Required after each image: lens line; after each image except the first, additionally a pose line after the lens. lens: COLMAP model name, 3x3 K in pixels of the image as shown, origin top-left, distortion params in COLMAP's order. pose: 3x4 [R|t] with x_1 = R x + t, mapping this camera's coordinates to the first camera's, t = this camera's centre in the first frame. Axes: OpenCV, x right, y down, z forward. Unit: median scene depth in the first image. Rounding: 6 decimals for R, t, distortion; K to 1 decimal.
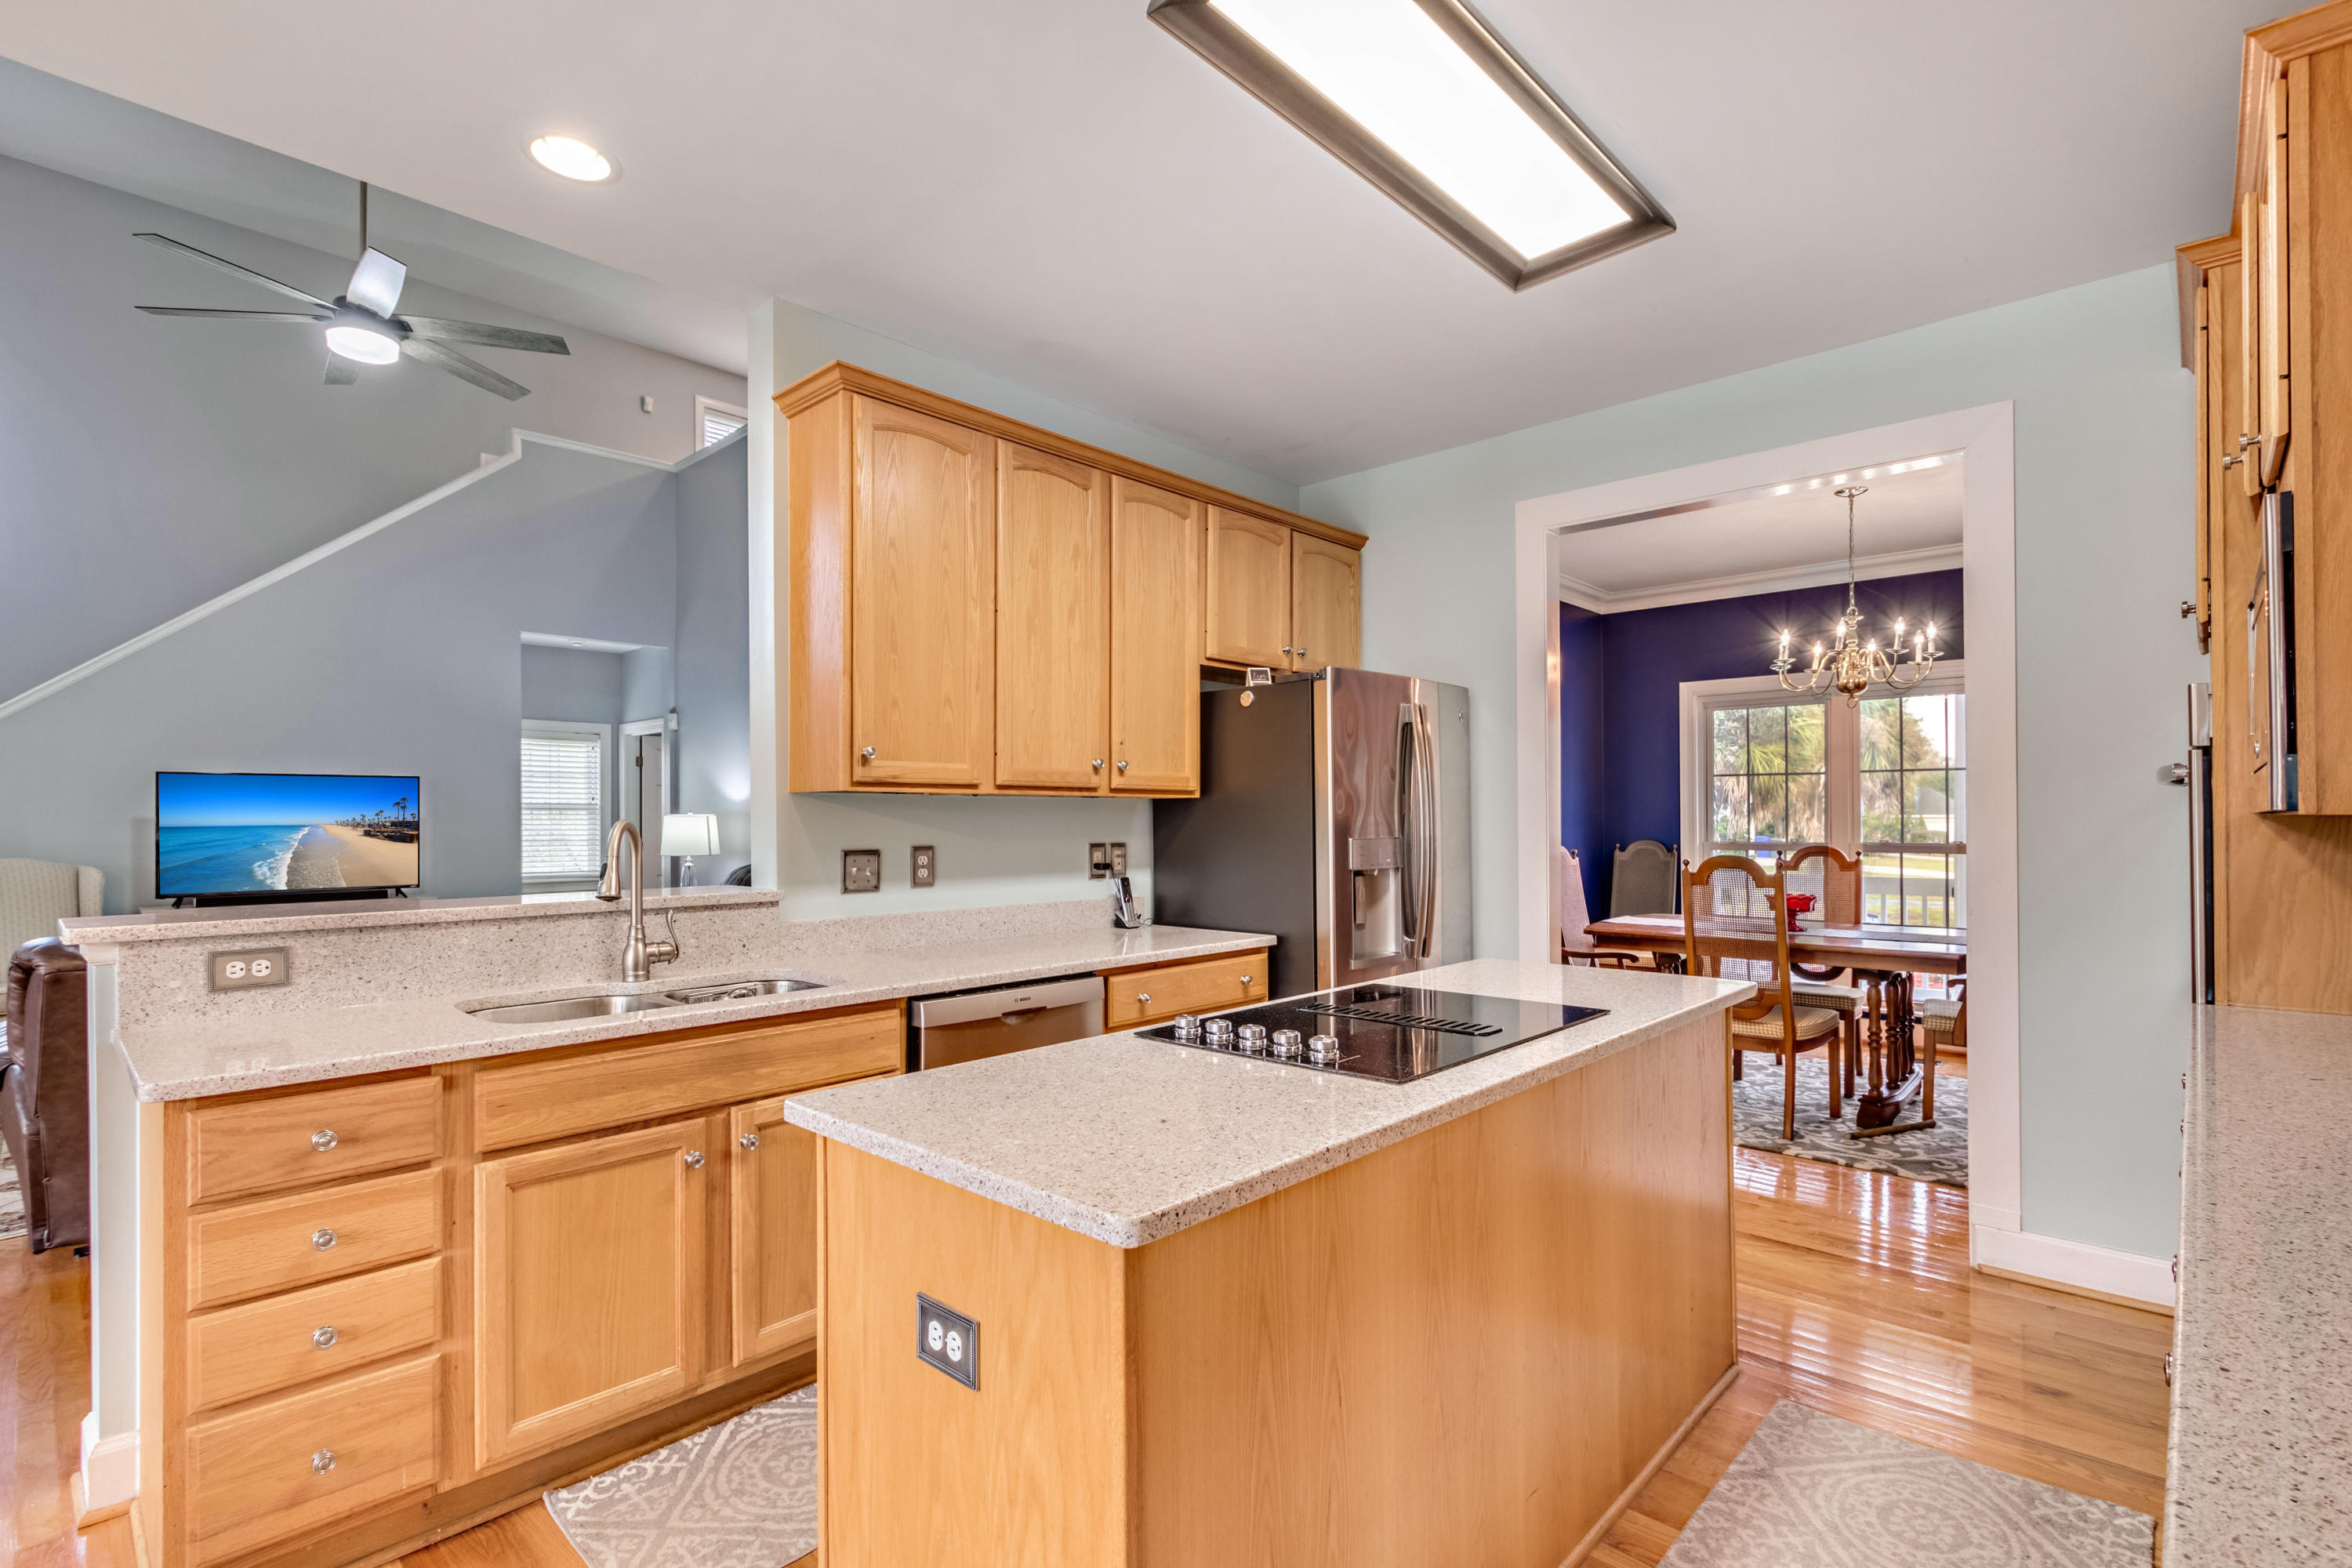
lens RADIAL K [[1085.5, 0, 1182.1], [0, 1085.5, 814.2], [0, 0, 1]] dist [-0.002177, -0.000747]
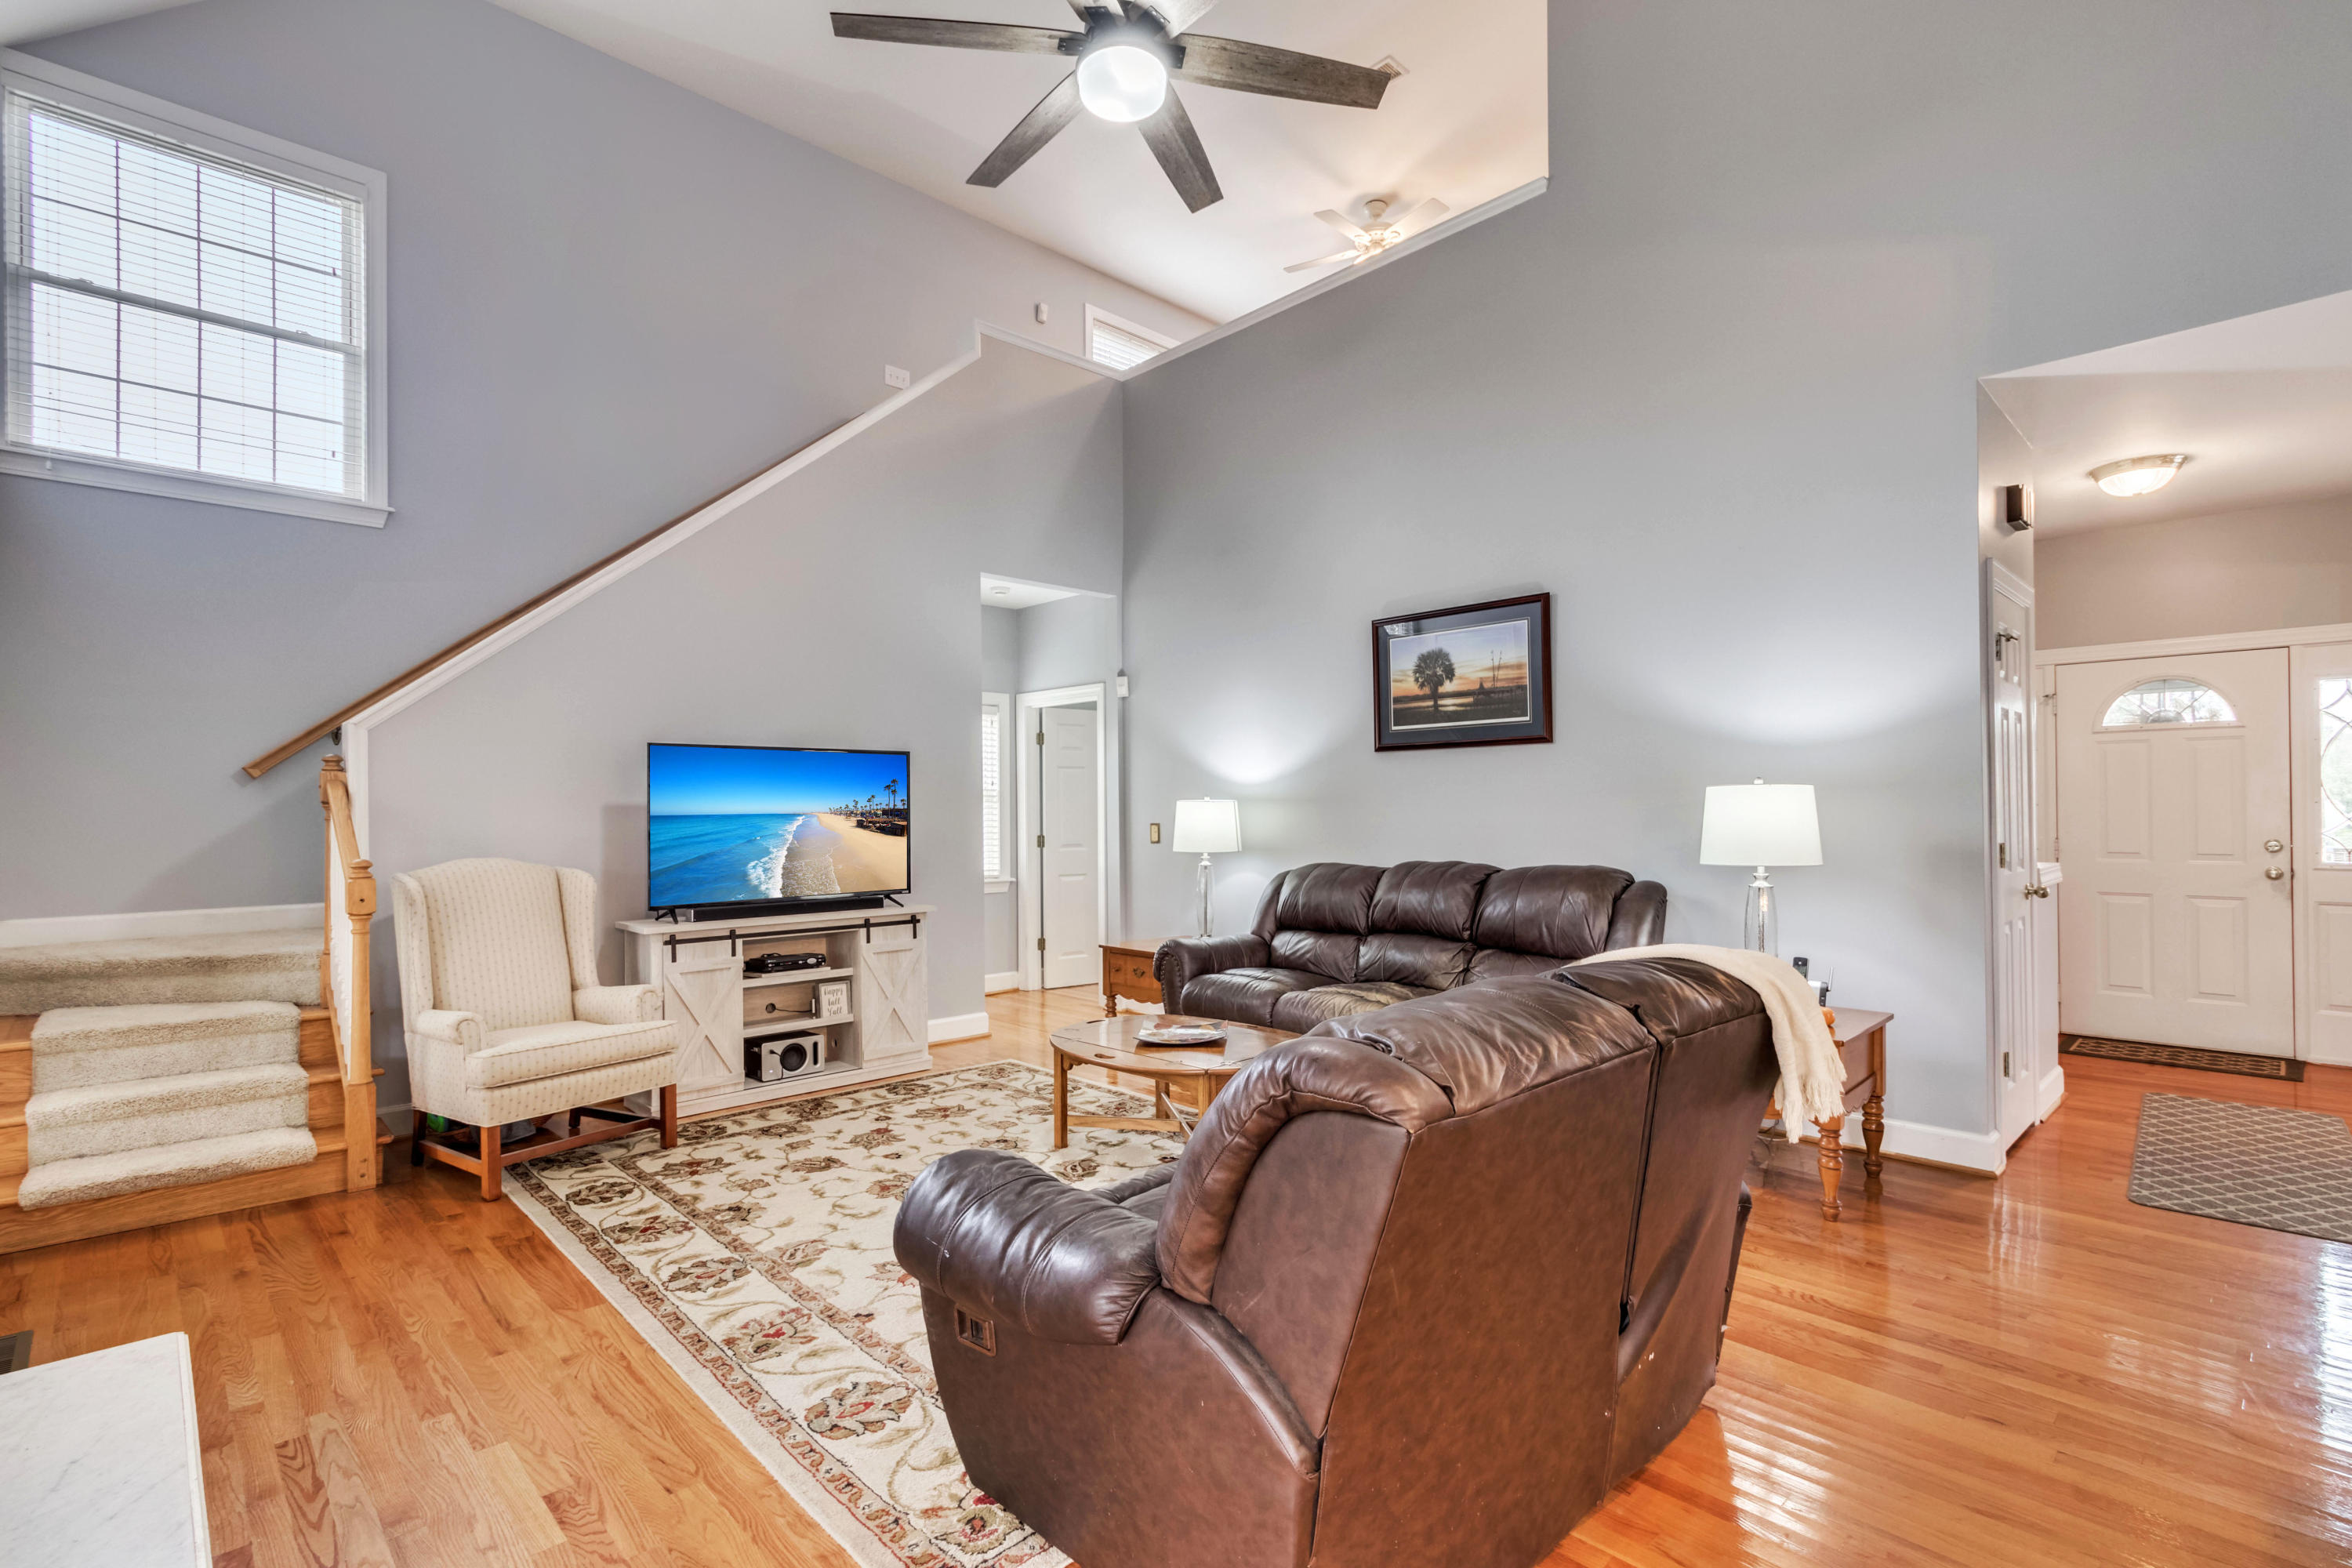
lens RADIAL K [[1085.5, 0, 1181.9], [0, 1085.5, 801.9], [0, 0, 1]] dist [-0.002177, -0.000747]
pose [[0.998979, -0.005022, -0.044897, -0.490569], [0.004771, 0.999972, -0.005716, 0.007271], [0.044924, 0.005496, 0.998975, 0.238424]]
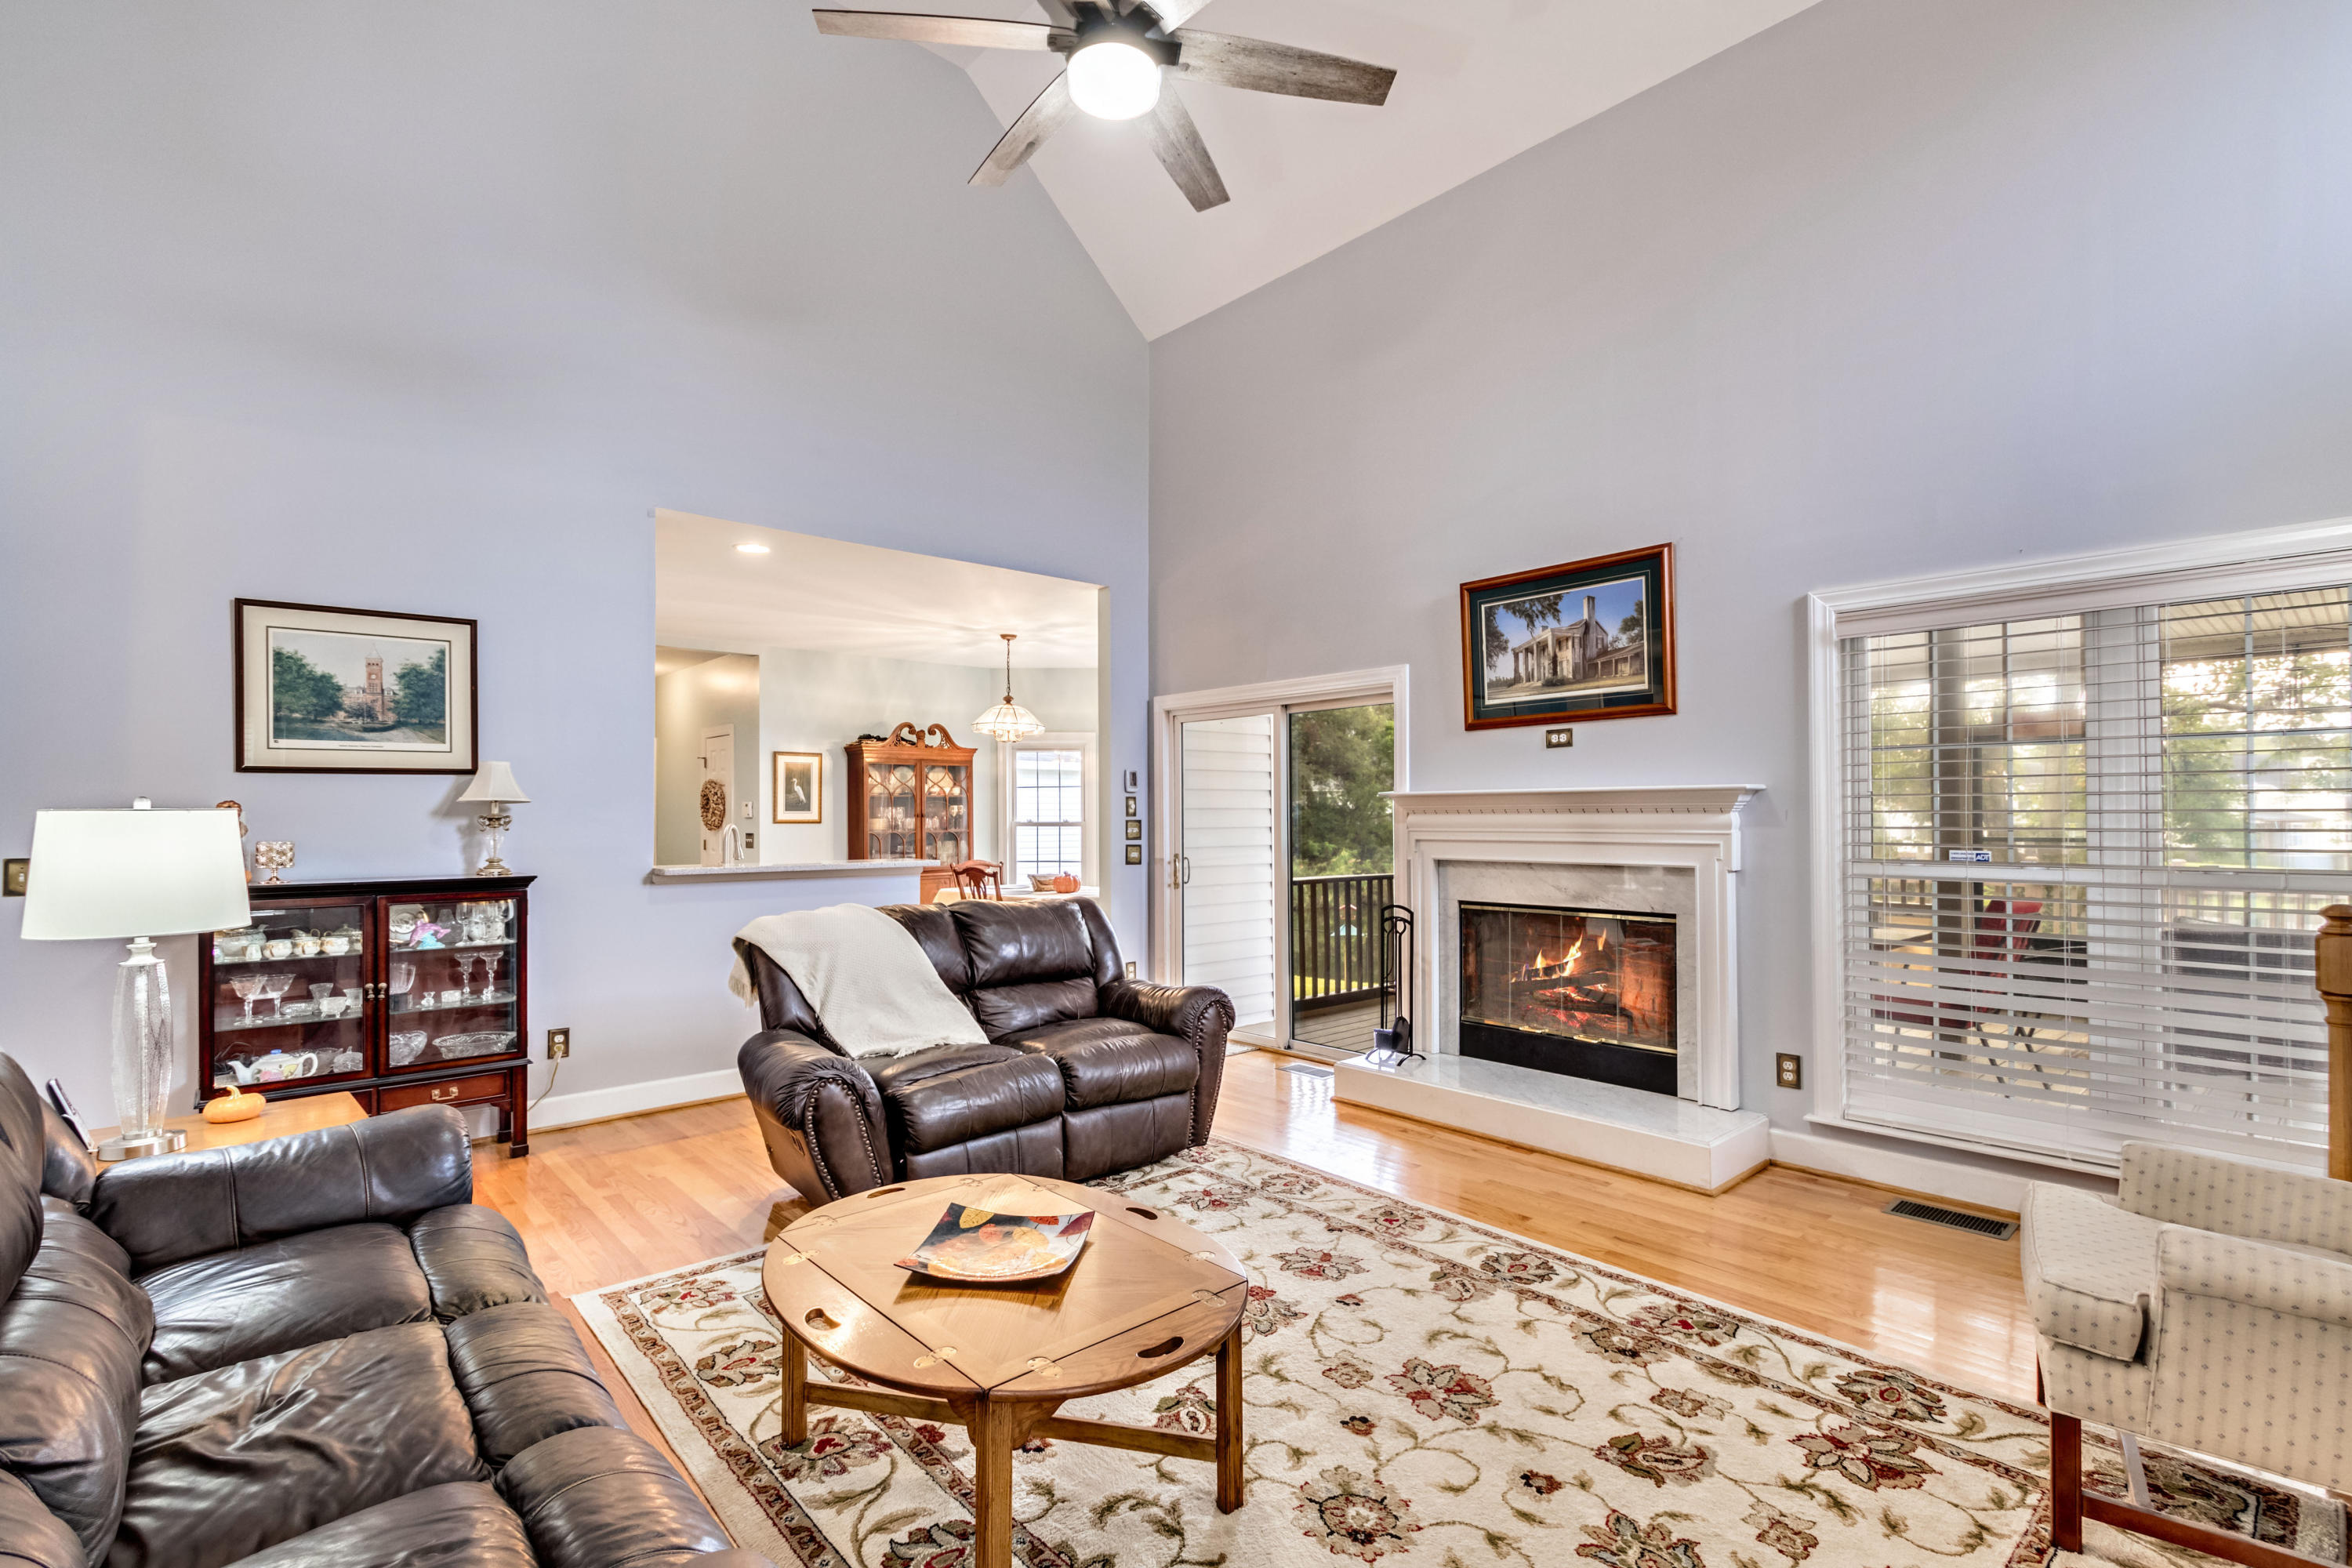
lens RADIAL K [[1085.5, 0, 1168.4], [0, 1085.5, 804.0], [0, 0, 1]] dist [-0.002177, -0.000747]
pose [[-0.995786, 0.007054, 0.091437, -0.596837], [0.005795, 0.999885, -0.014027, 0.001827], [-0.091525, -0.013438, -0.995712, 1.146889]]
